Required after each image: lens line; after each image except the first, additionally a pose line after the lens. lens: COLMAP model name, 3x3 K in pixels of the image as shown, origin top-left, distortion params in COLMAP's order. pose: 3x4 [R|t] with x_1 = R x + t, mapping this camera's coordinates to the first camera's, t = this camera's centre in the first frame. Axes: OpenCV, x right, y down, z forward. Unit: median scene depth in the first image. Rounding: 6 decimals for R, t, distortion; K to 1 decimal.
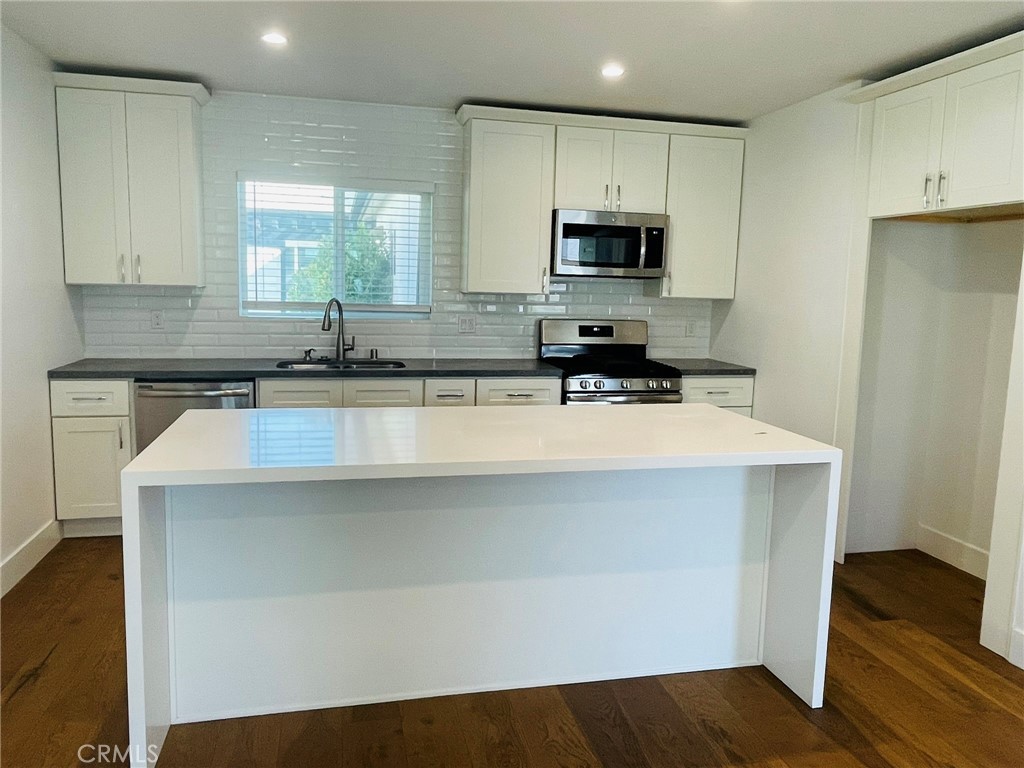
lens RADIAL K [[818.3, 0, 512.0], [0, 818.3, 384.0], [0, 0, 1]] dist [0.005221, -0.000399]
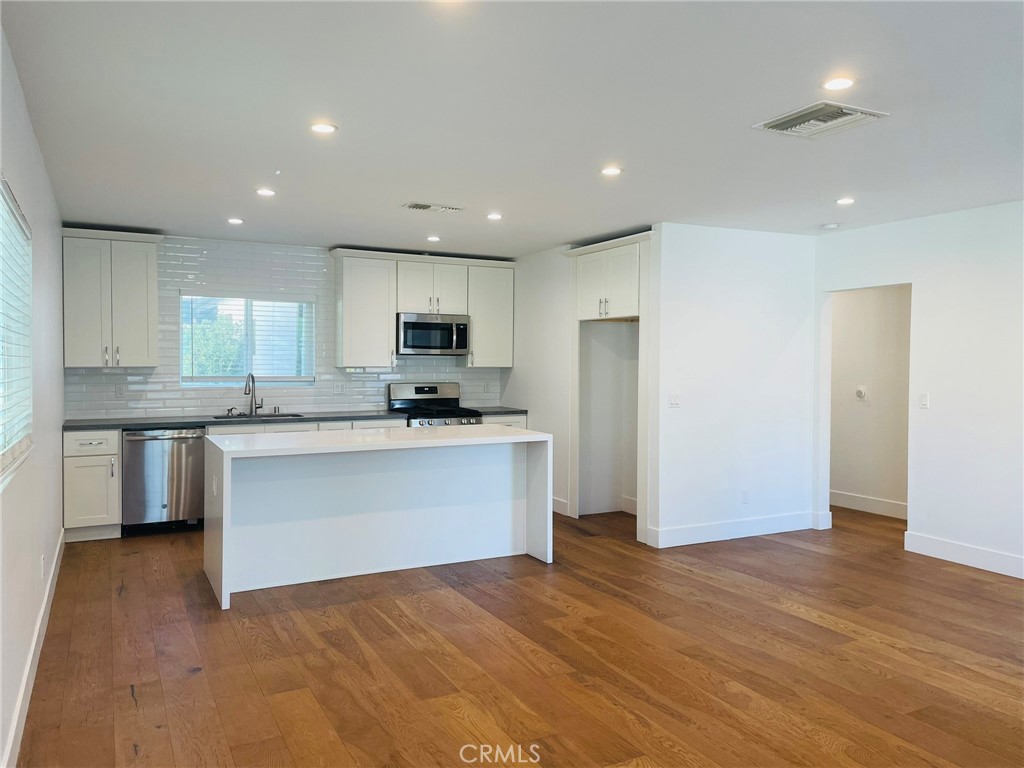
lens RADIAL K [[775.4, 0, 498.1], [0, 775.4, 381.7], [0, 0, 1]] dist [0.046195, -0.008333]
pose [[0.976100, -0.028018, 0.215507, -0.083357], [0.047530, 0.995170, -0.085898, 0.053747], [-0.212060, 0.094088, 0.972717, -0.468051]]
